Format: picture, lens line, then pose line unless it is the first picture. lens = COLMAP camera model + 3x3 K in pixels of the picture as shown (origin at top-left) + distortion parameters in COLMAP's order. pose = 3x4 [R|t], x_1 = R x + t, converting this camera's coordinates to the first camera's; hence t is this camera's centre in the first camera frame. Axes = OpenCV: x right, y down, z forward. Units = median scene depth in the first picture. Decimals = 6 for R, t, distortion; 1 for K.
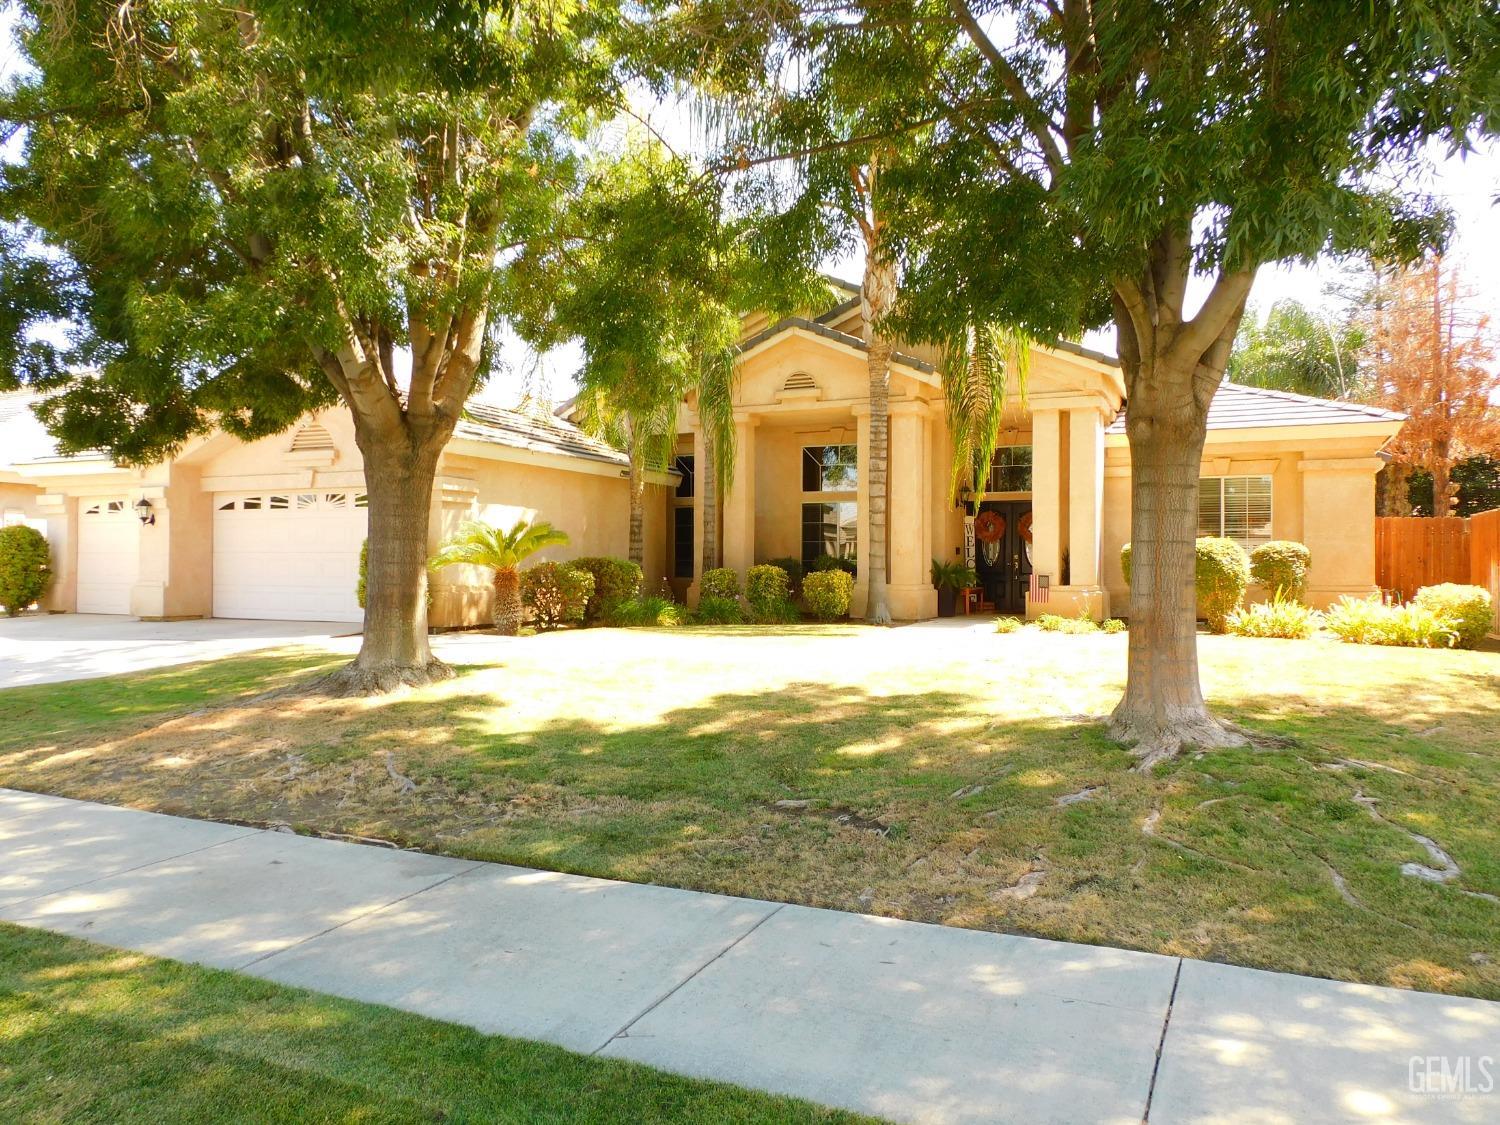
lens RADIAL K [[1077.6, 0, 750.3], [0, 1077.6, 565.0], [0, 0, 1]] dist [0.001828, -0.008078]
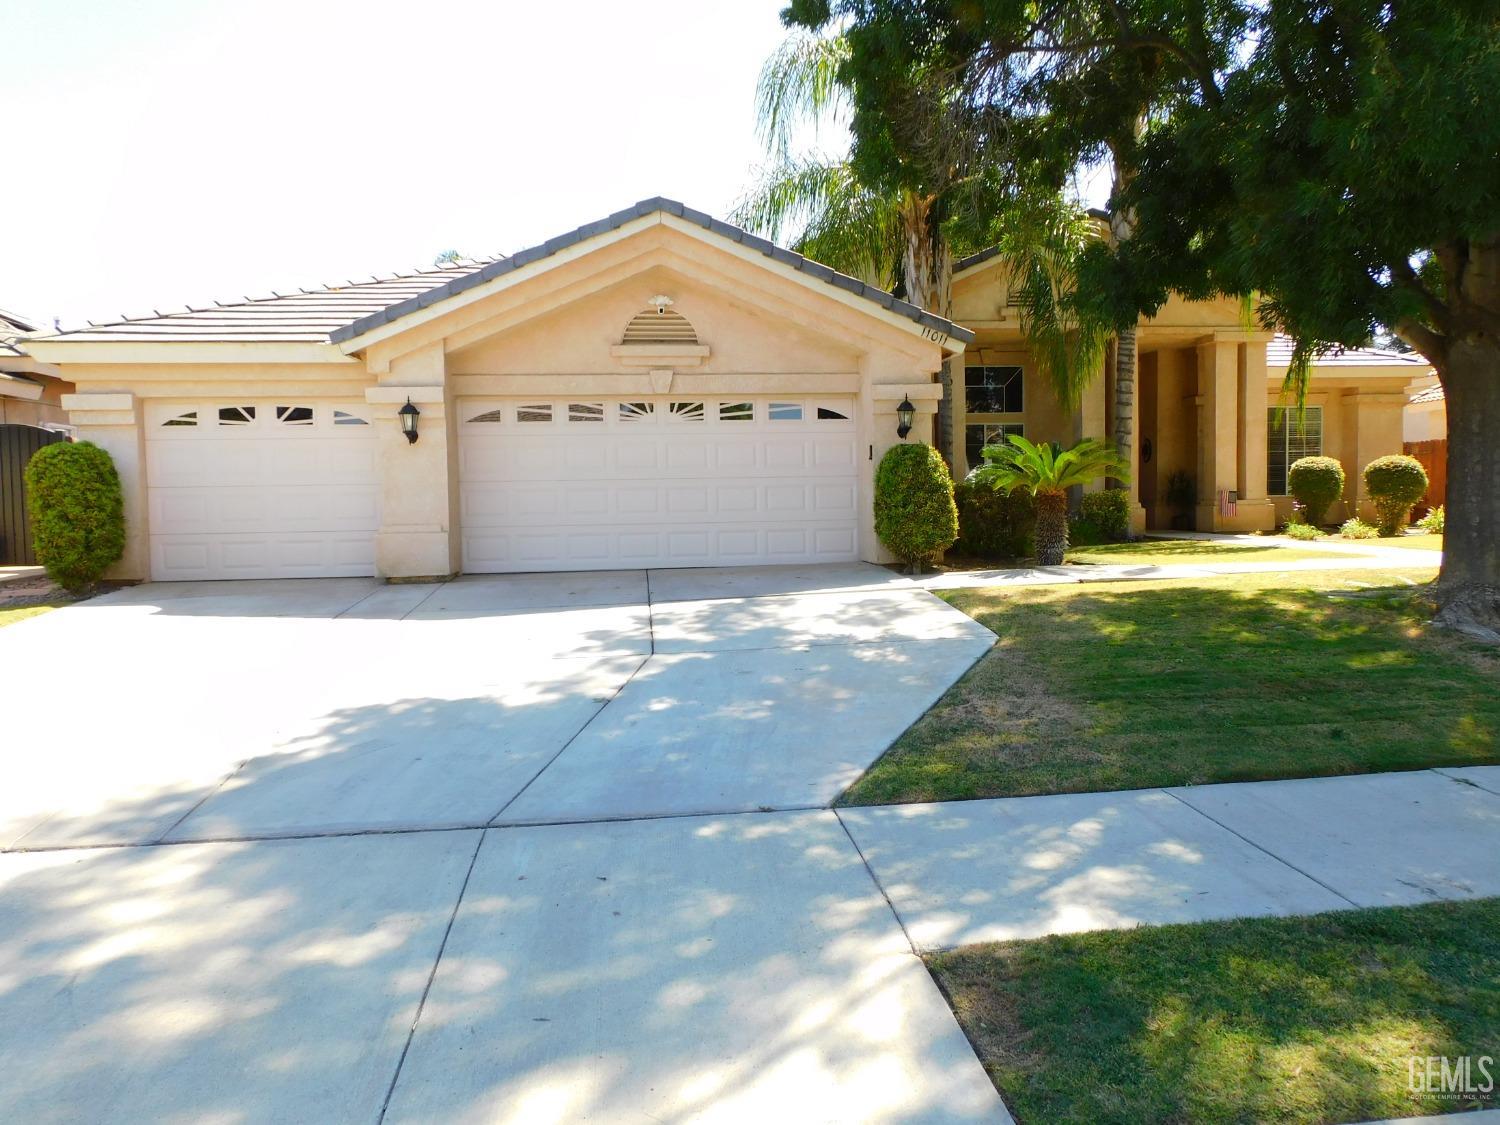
lens RADIAL K [[1077.6, 0, 749.5], [0, 1077.6, 562.2], [0, 0, 1]] dist [0.001828, -0.008078]
pose [[0.851725, -0.053072, 0.521295, -0.736215], [0.021063, 0.997521, 0.067143, -0.002770], [-0.523566, -0.046207, 0.850731, 0.306960]]
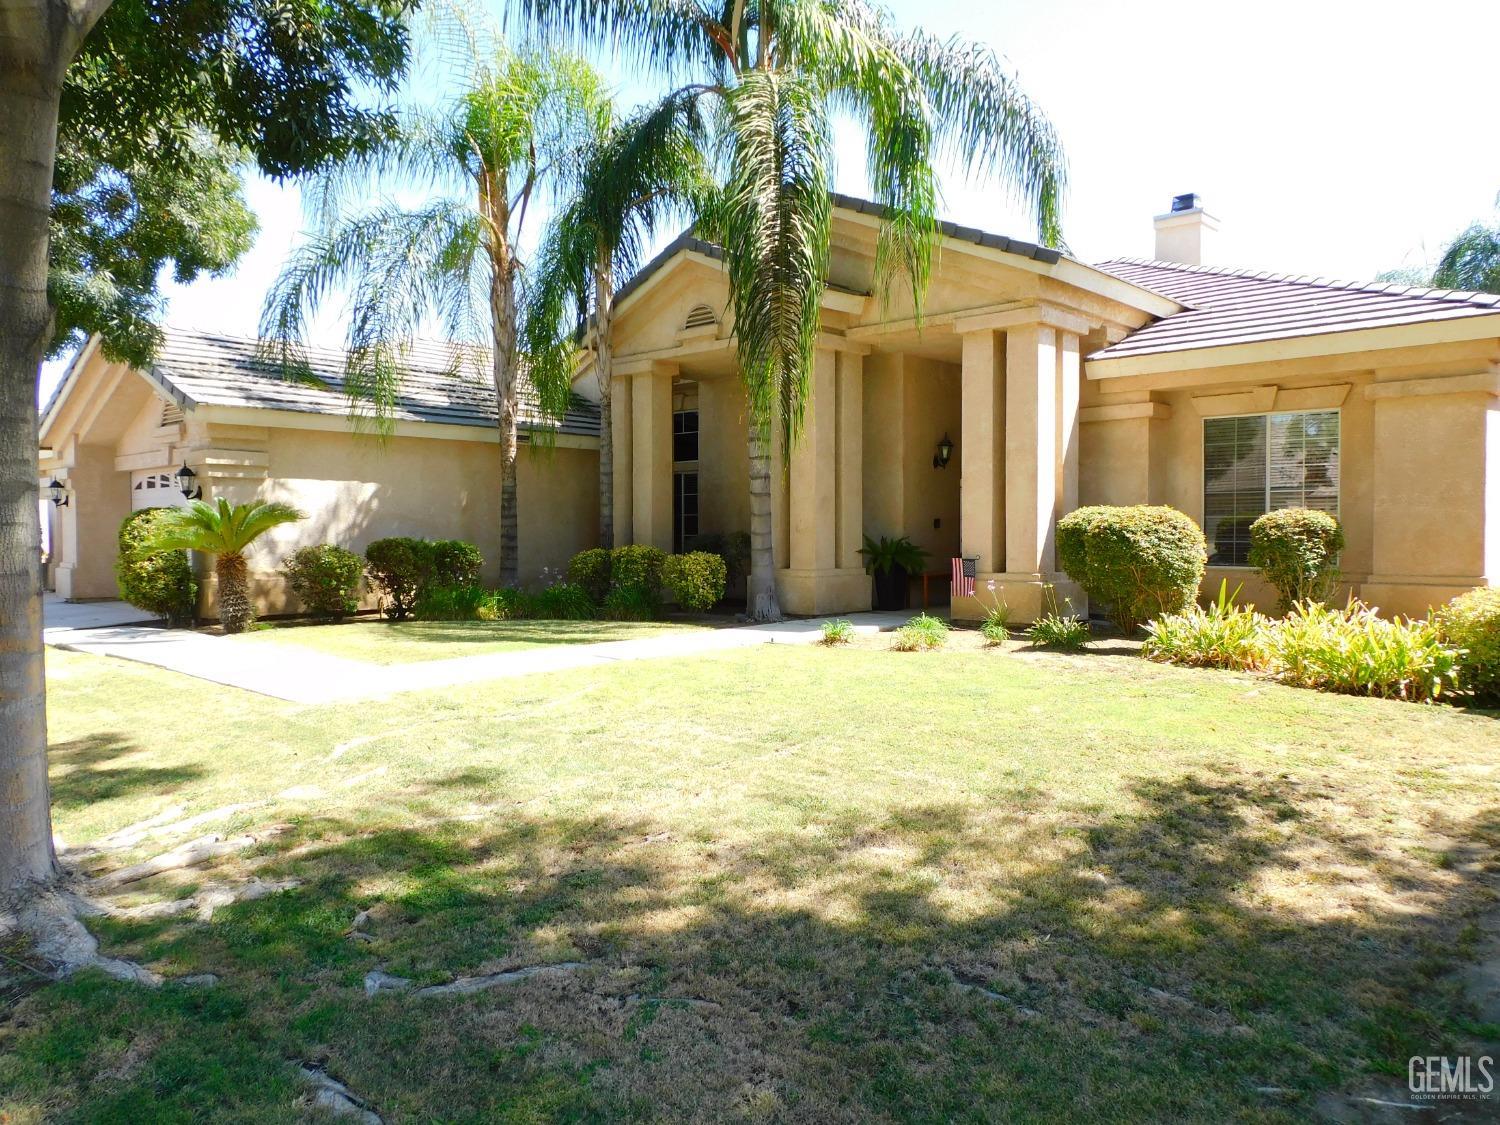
lens RADIAL K [[1077.6, 0, 753.0], [0, 1077.6, 557.5], [0, 0, 1]] dist [0.001828, -0.008078]
pose [[0.948607, 0.001270, -0.316455, 0.362965], [0.007330, 0.999635, 0.025985, -0.011256], [0.316373, -0.026969, 0.948252, 0.257464]]
